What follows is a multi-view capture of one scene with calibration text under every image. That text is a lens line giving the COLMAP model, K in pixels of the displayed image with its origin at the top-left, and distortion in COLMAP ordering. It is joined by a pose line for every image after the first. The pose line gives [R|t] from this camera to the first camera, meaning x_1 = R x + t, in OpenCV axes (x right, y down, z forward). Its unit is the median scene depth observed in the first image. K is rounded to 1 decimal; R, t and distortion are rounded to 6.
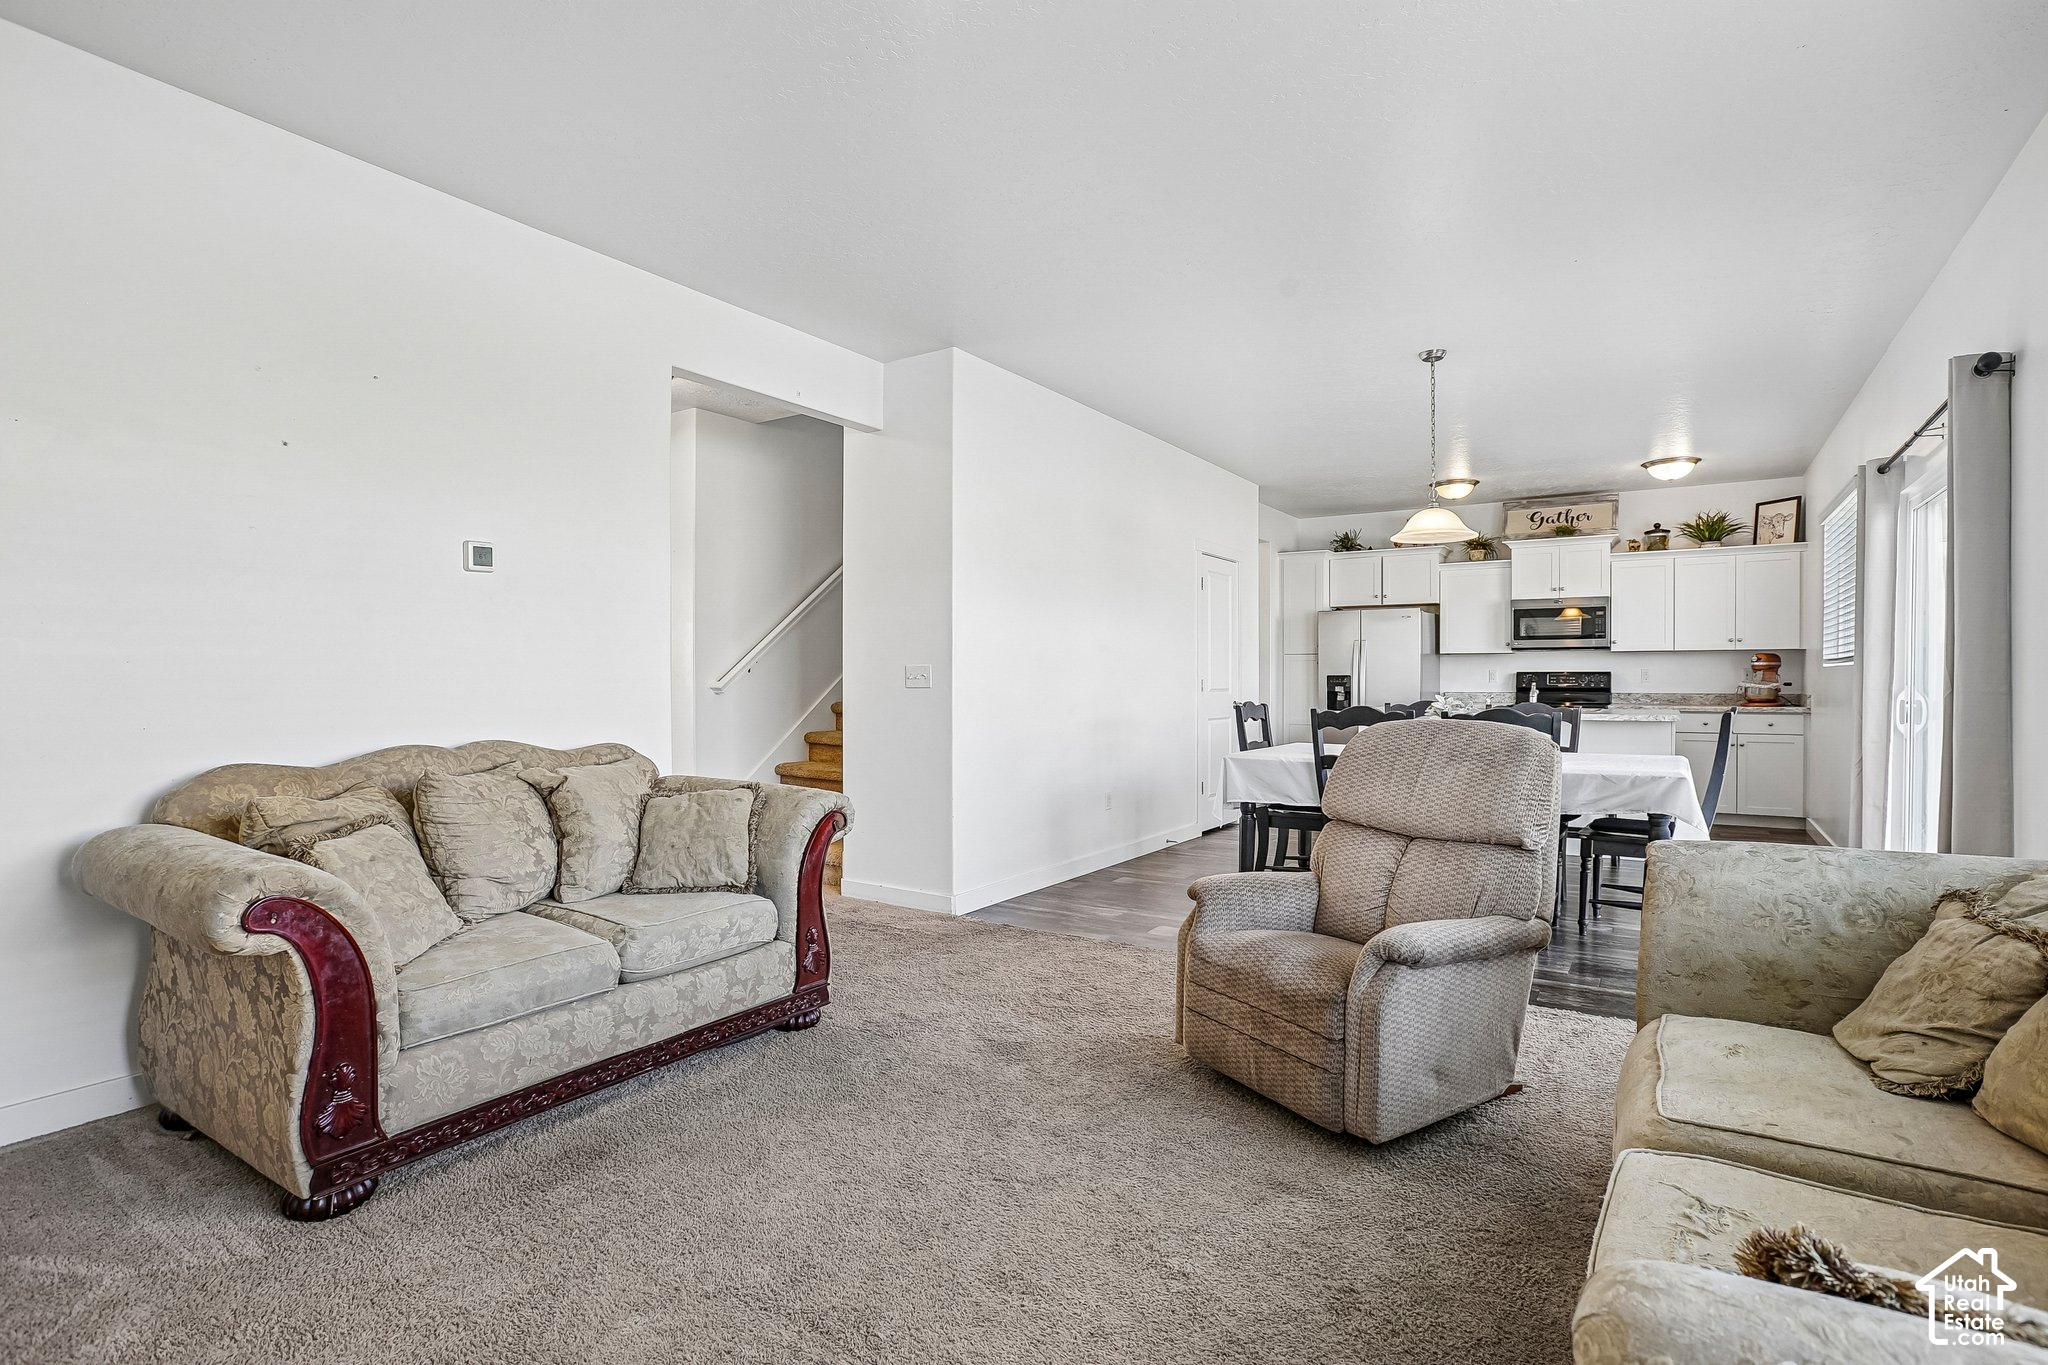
lens RADIAL K [[1007.9, 0, 1013.1], [0, 1007.9, 675.3], [0, 0, 1]] dist [0.000464, 0.001073]
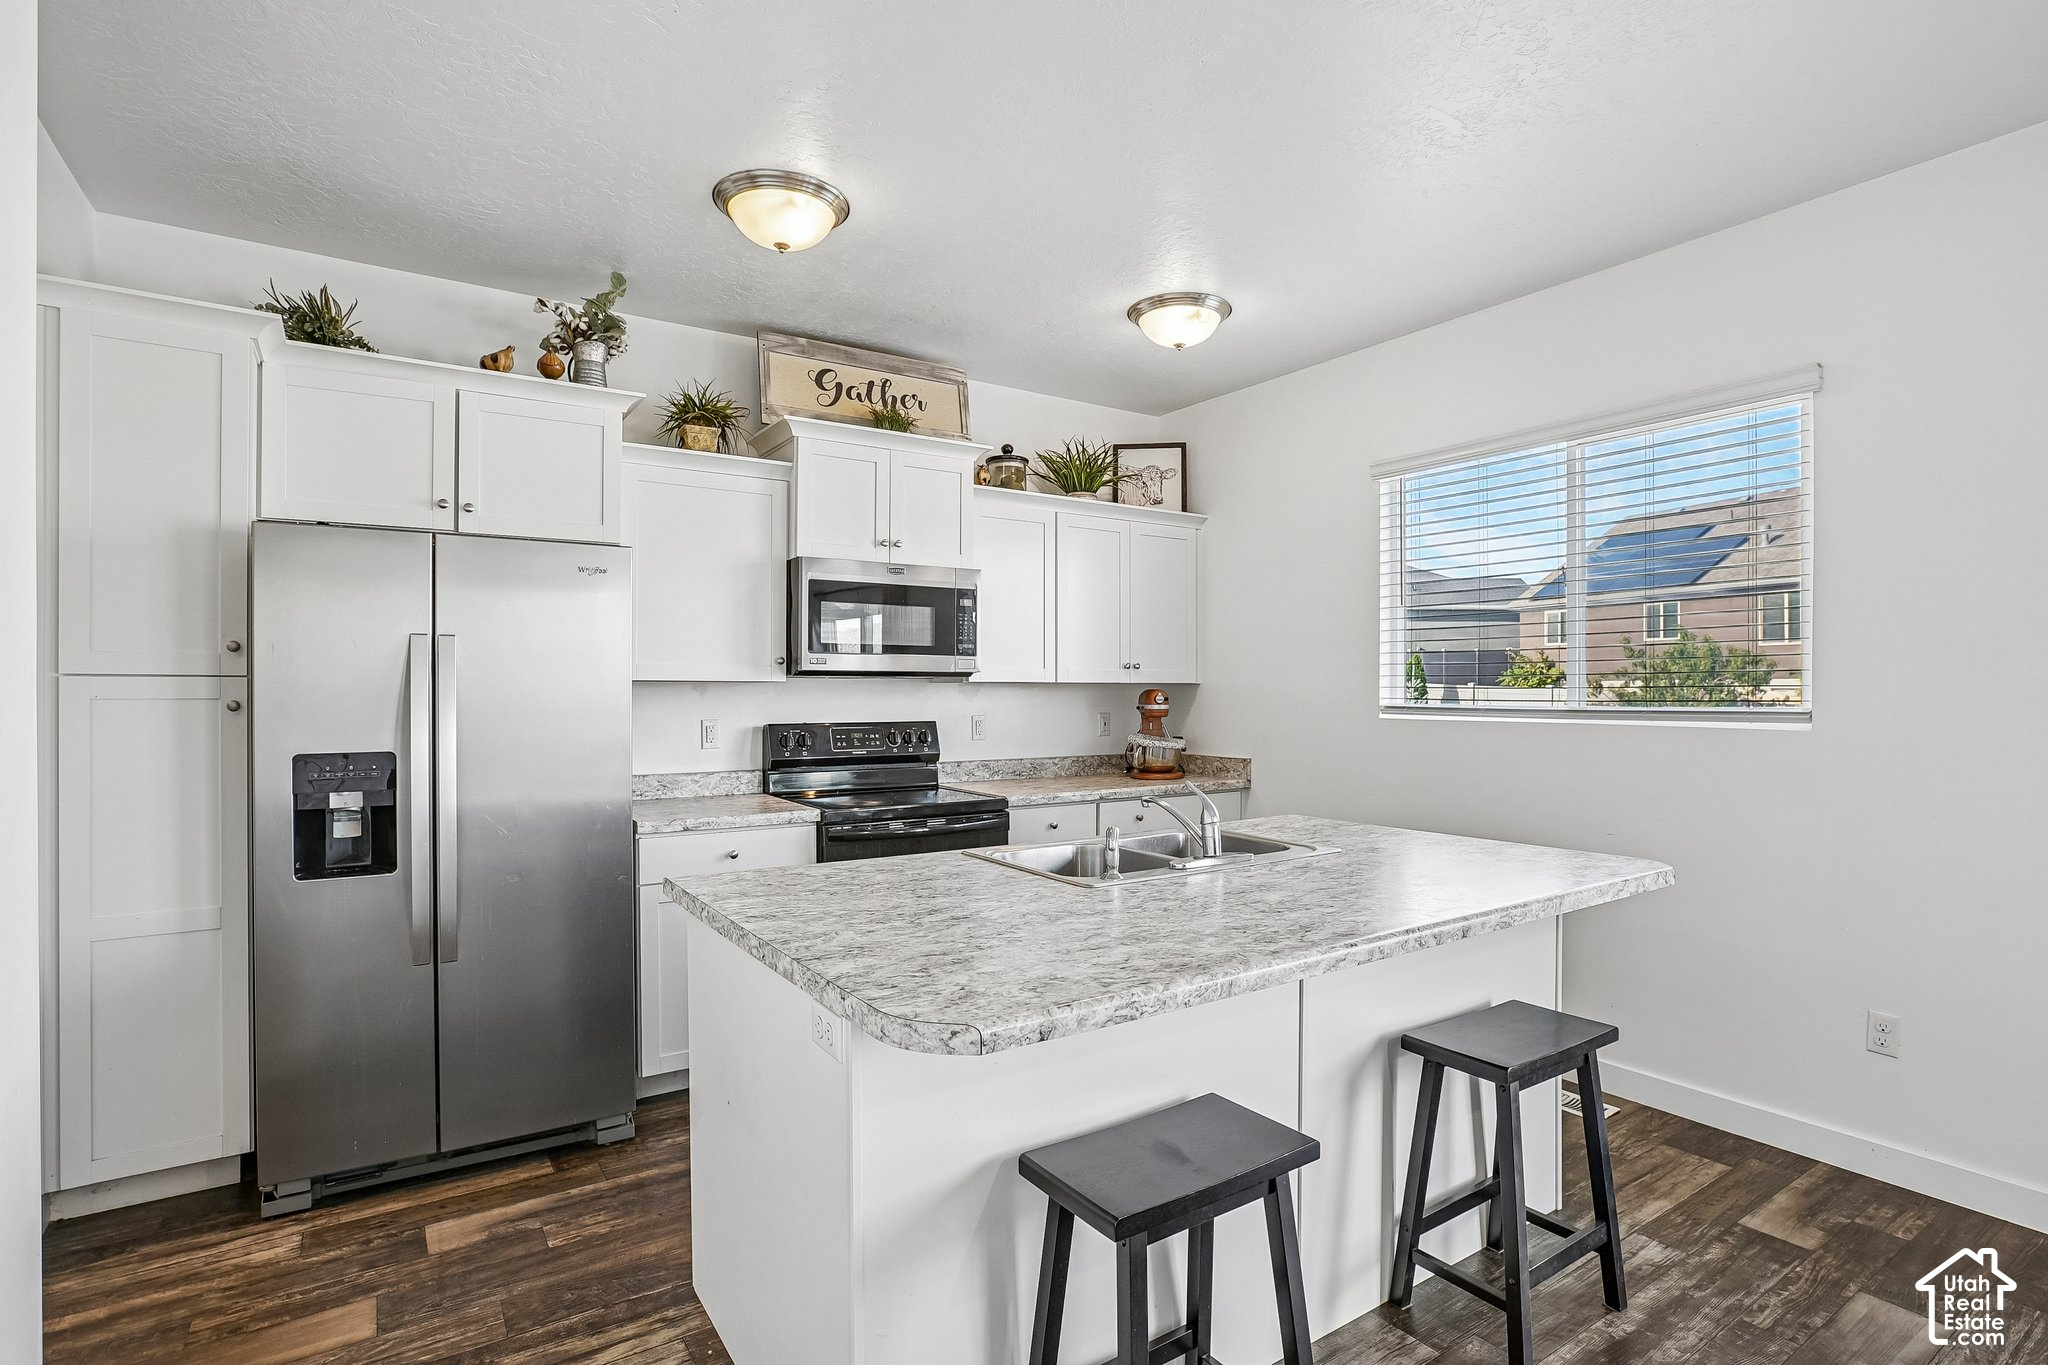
lens RADIAL K [[1007.9, 0, 1021.3], [0, 1007.9, 672.8], [0, 0, 1]] dist [0.000464, 0.001073]
pose [[0.388287, 0.018110, 0.921361, 0.143251], [-0.002932, 0.999826, -0.018417, -0.018646], [-0.921534, 0.004450, 0.388272, 0.757836]]
